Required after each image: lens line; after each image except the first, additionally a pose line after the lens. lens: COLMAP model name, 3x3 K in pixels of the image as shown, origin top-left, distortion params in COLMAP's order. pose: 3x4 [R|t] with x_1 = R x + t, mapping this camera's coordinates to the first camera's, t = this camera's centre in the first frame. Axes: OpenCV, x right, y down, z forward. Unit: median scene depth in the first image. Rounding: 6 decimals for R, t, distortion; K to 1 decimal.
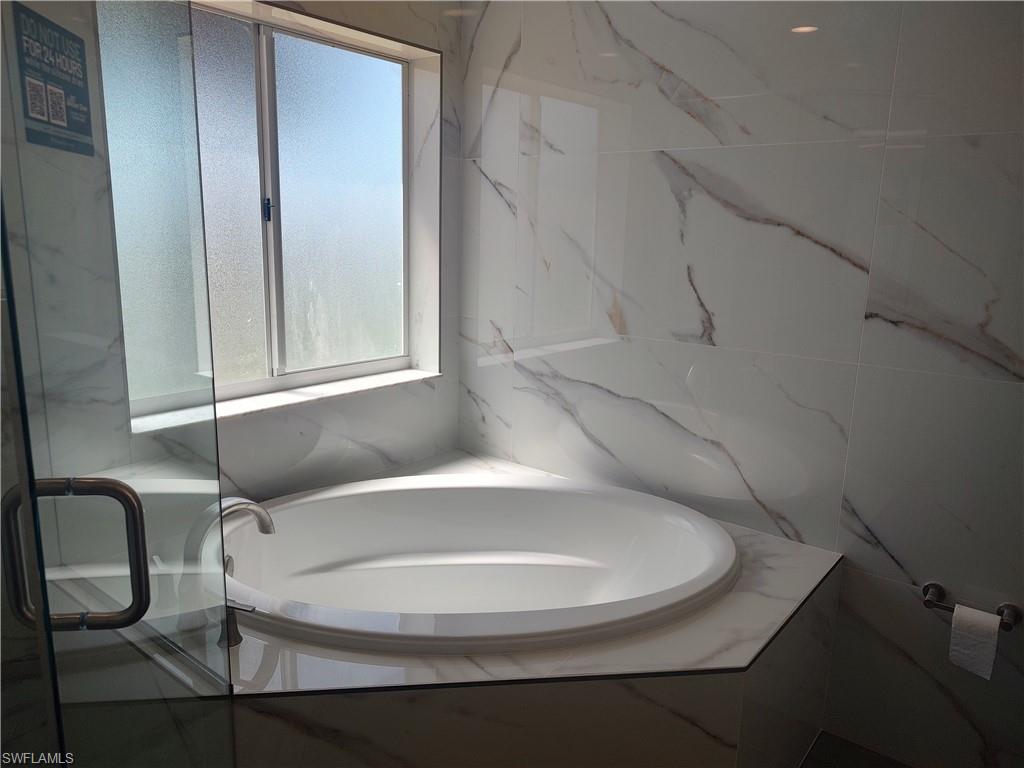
lens RADIAL K [[730.6, 0, 513.1], [0, 730.6, 381.4], [0, 0, 1]] dist [0.029331, -0.025149]
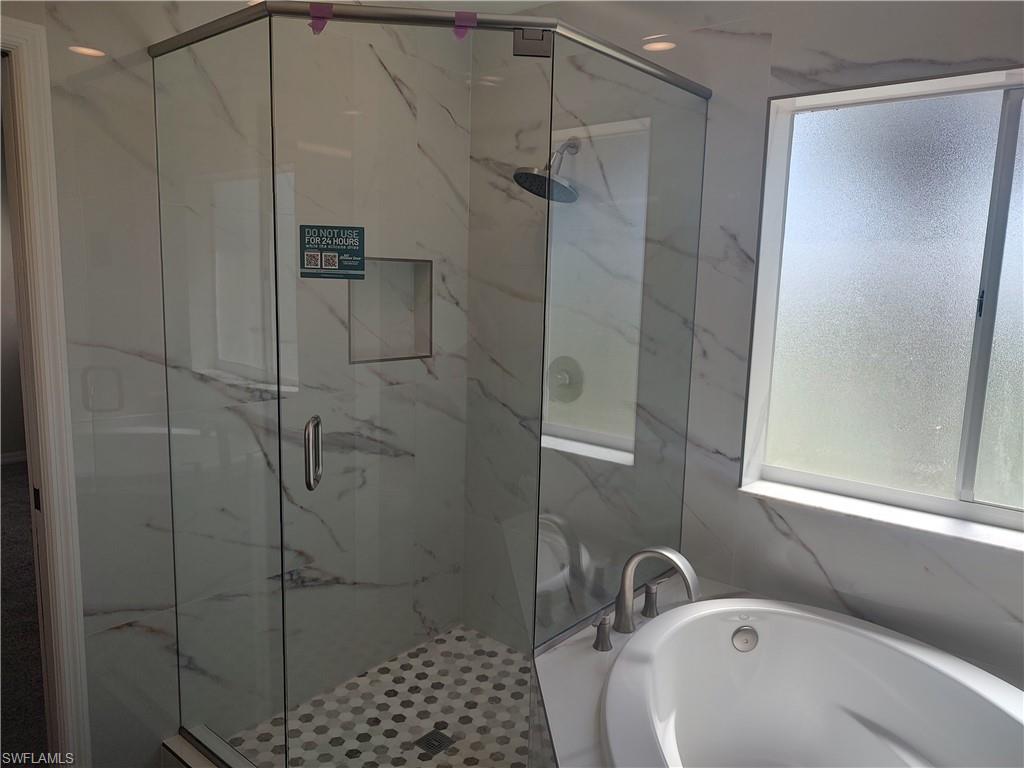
lens RADIAL K [[730.6, 0, 513.4], [0, 730.6, 386.7], [0, 0, 1]] dist [0.029331, -0.025149]
pose [[-0.029765, 0.123619, -0.991883, 0.616251], [-0.230006, 0.964847, 0.127151, -0.148788], [0.972734, 0.231924, -0.000286, 0.592605]]
